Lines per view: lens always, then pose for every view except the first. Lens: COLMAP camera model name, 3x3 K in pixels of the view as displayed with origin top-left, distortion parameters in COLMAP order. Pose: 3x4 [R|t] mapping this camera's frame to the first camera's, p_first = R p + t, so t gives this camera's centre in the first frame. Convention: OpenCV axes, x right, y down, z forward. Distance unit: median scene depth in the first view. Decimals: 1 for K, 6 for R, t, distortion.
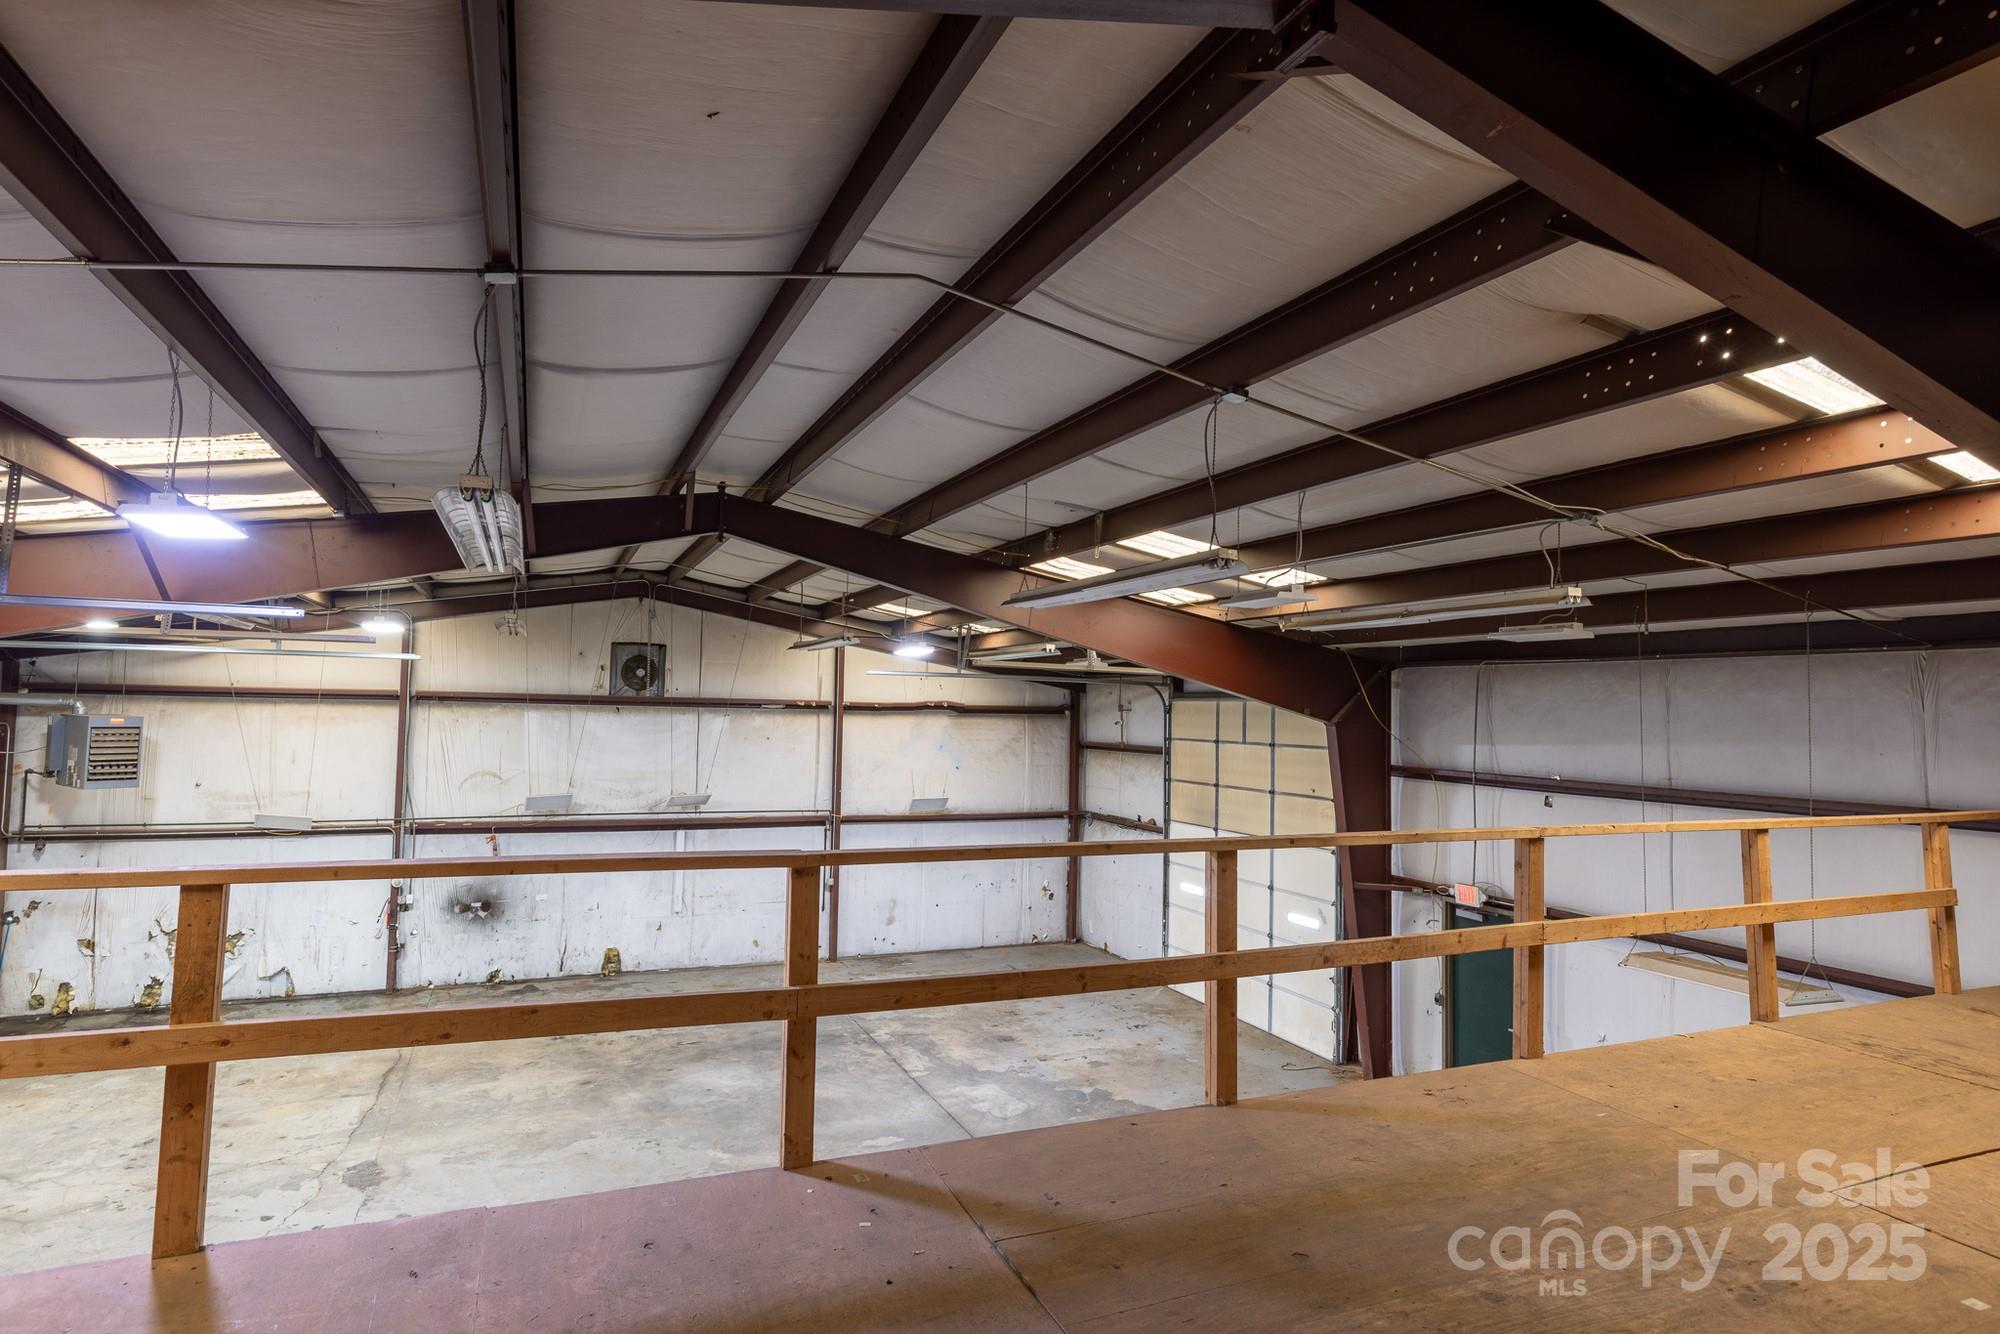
lens RADIAL K [[1090.8, 0, 1000.0], [0, 1090.8, 667.0], [0, 0, 1]] dist [0.022686, -0.000075]
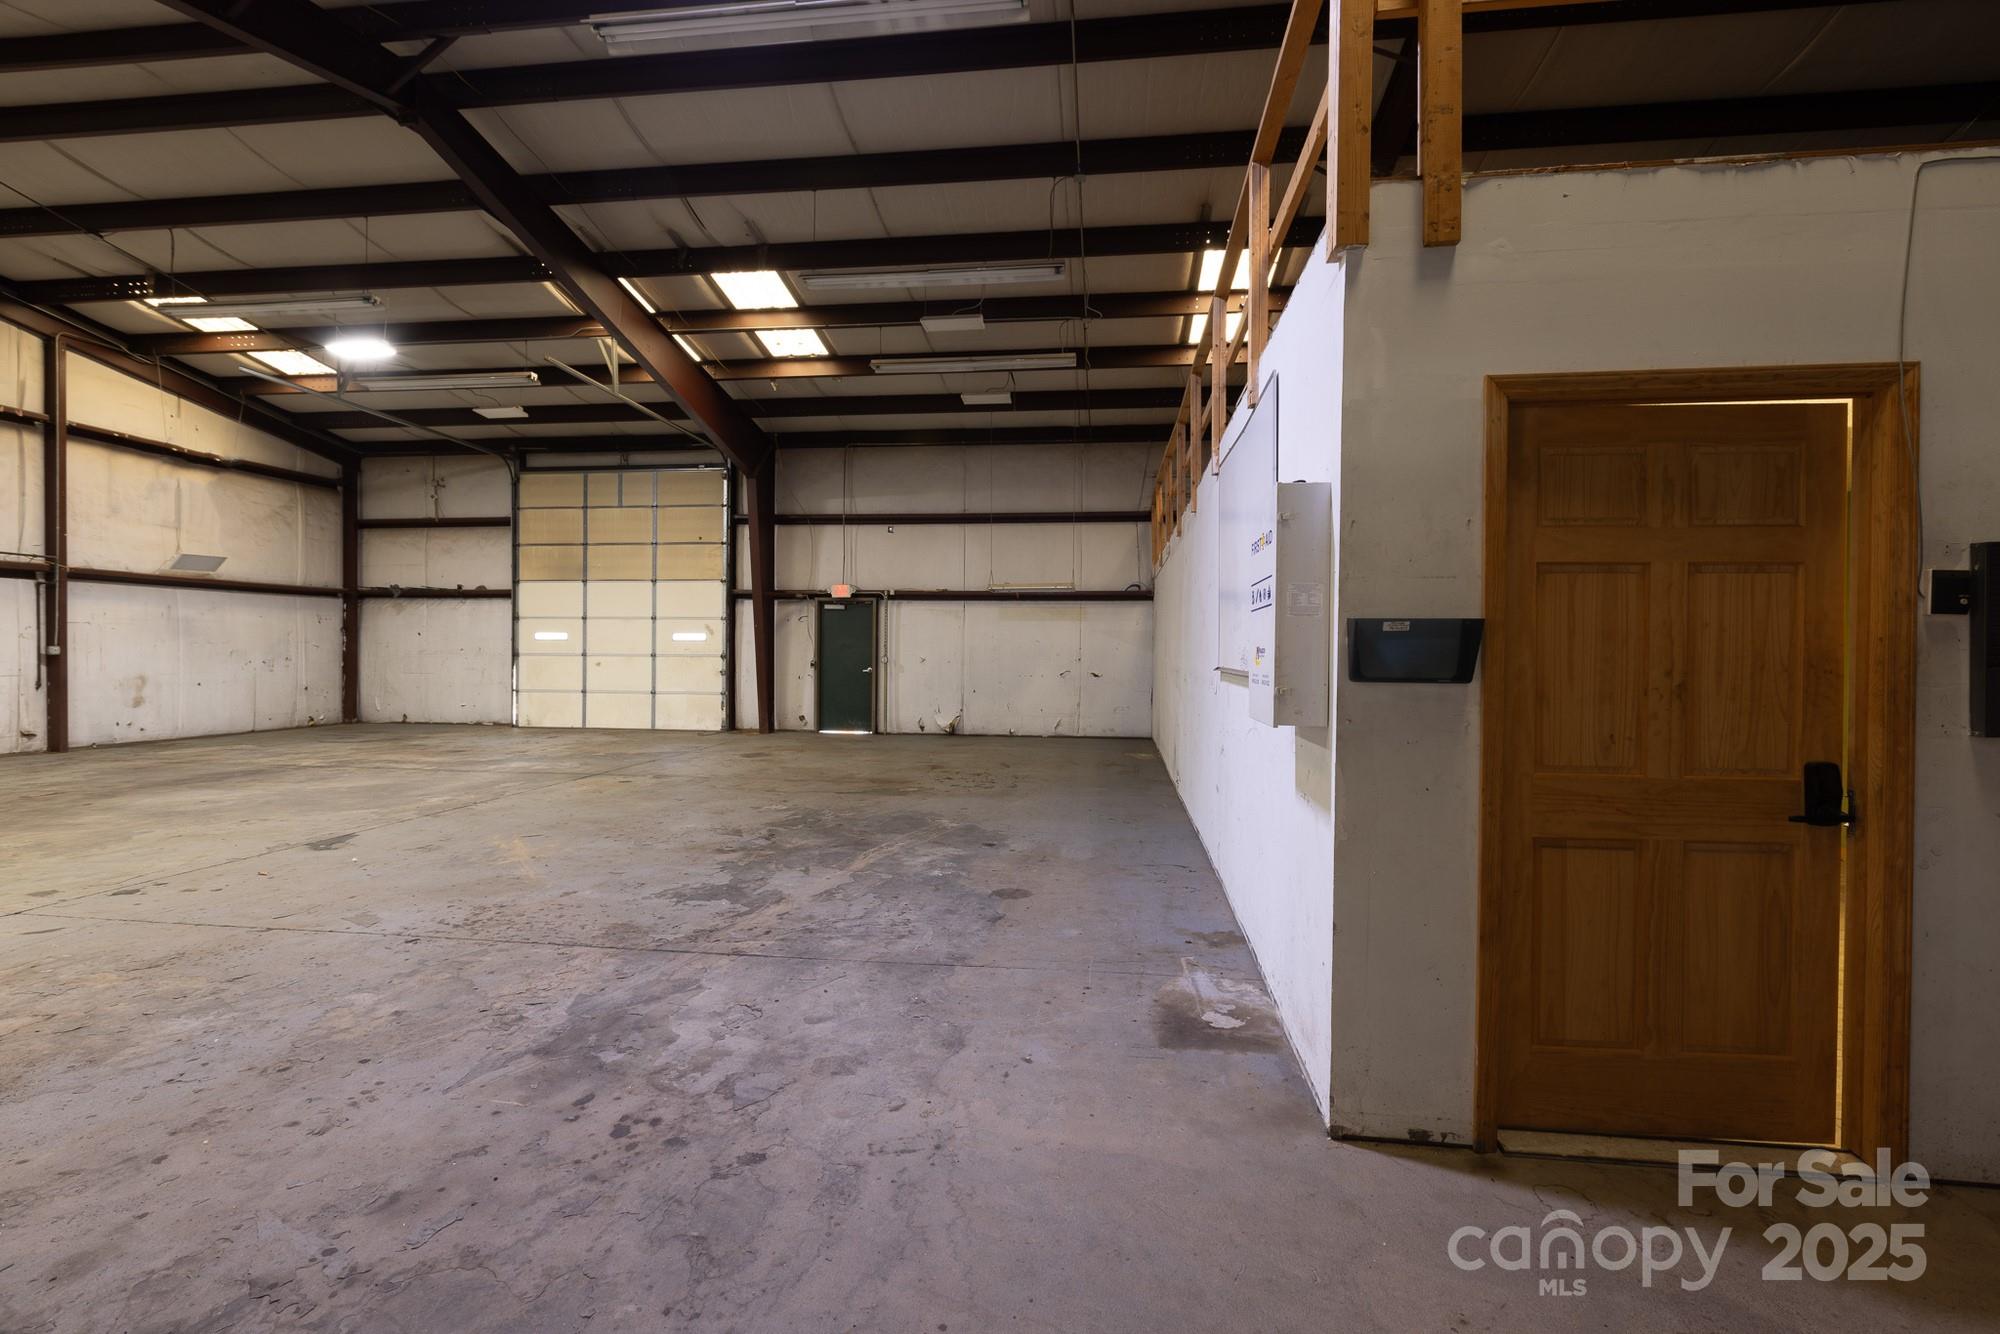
lens RADIAL K [[882.0, 0, 1000.0], [0, 882.0, 667.0], [0, 0, 1]] dist [0.002775, -0.000868]
pose [[0.503286, -0.034020, 0.863450, -0.356065], [-0.030112, 0.997927, 0.056870, 0.150899], [-0.863595, -0.054622, 0.501219, 0.102630]]
